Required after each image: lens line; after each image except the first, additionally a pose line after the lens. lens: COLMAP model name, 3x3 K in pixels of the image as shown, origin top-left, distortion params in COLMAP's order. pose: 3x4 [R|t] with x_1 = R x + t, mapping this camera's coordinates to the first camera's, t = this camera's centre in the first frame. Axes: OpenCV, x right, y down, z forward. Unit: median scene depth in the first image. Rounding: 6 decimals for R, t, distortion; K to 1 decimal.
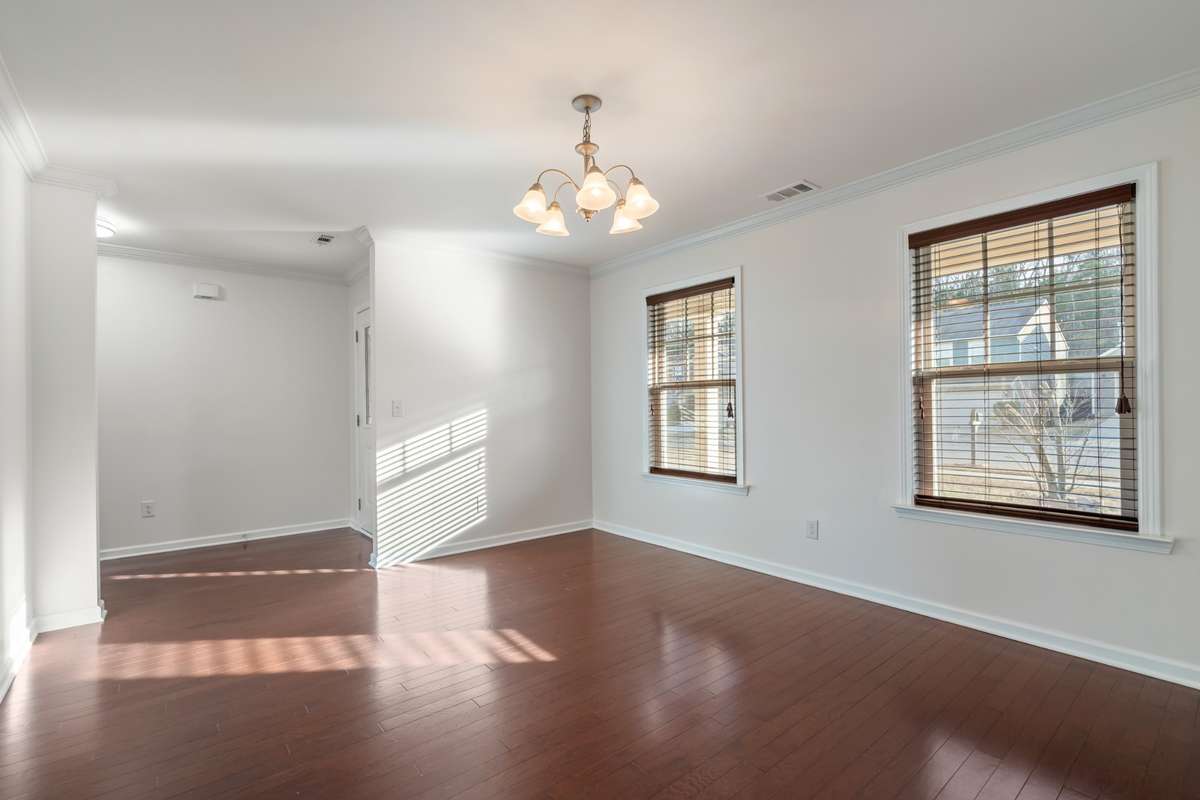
lens RADIAL K [[545.8, 0, 595.2], [0, 545.8, 400.4], [0, 0, 1]] dist [0.000963, 0.000323]
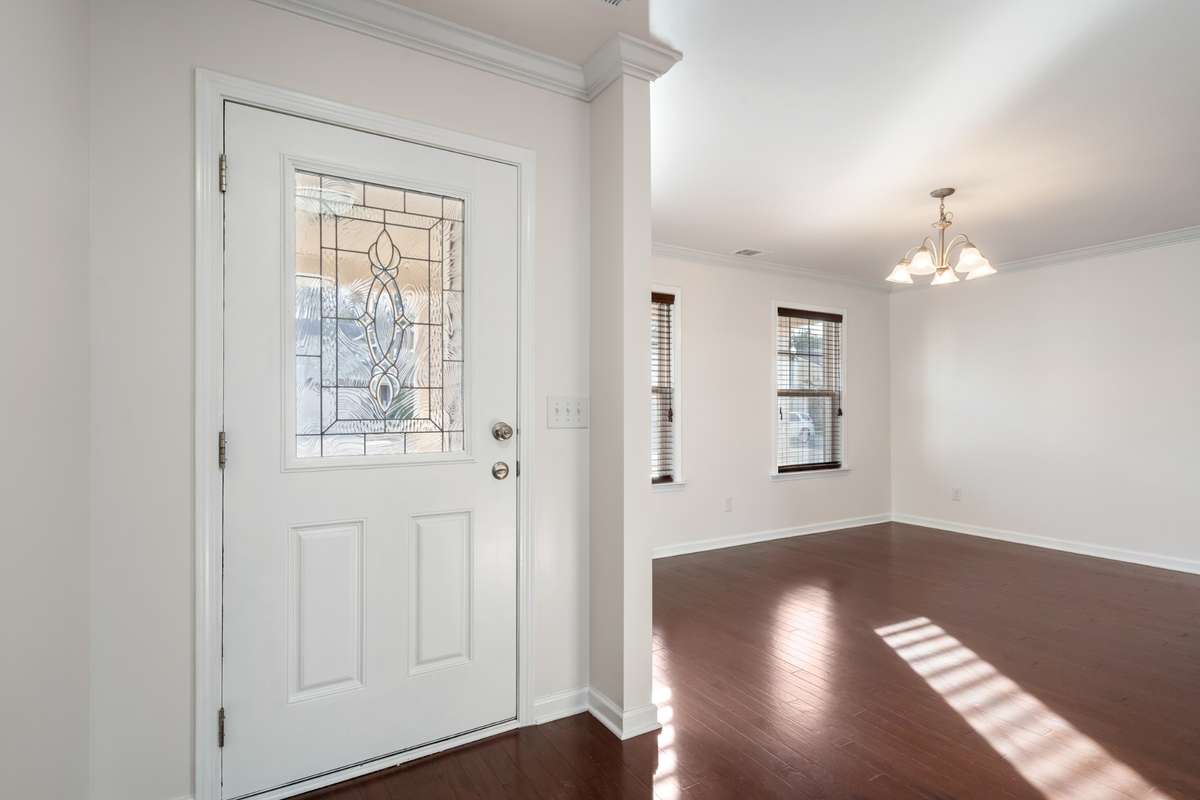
lens RADIAL K [[490.9, 0, 599.8], [0, 490.9, 409.0], [0, 0, 1]] dist [-0.000184, 0.000018]
pose [[0.216262, 0.015977, 0.976205, -1.083804], [-0.006938, 0.999866, -0.014827, 0.029327], [-0.976311, -0.003566, 0.216344, 1.349608]]
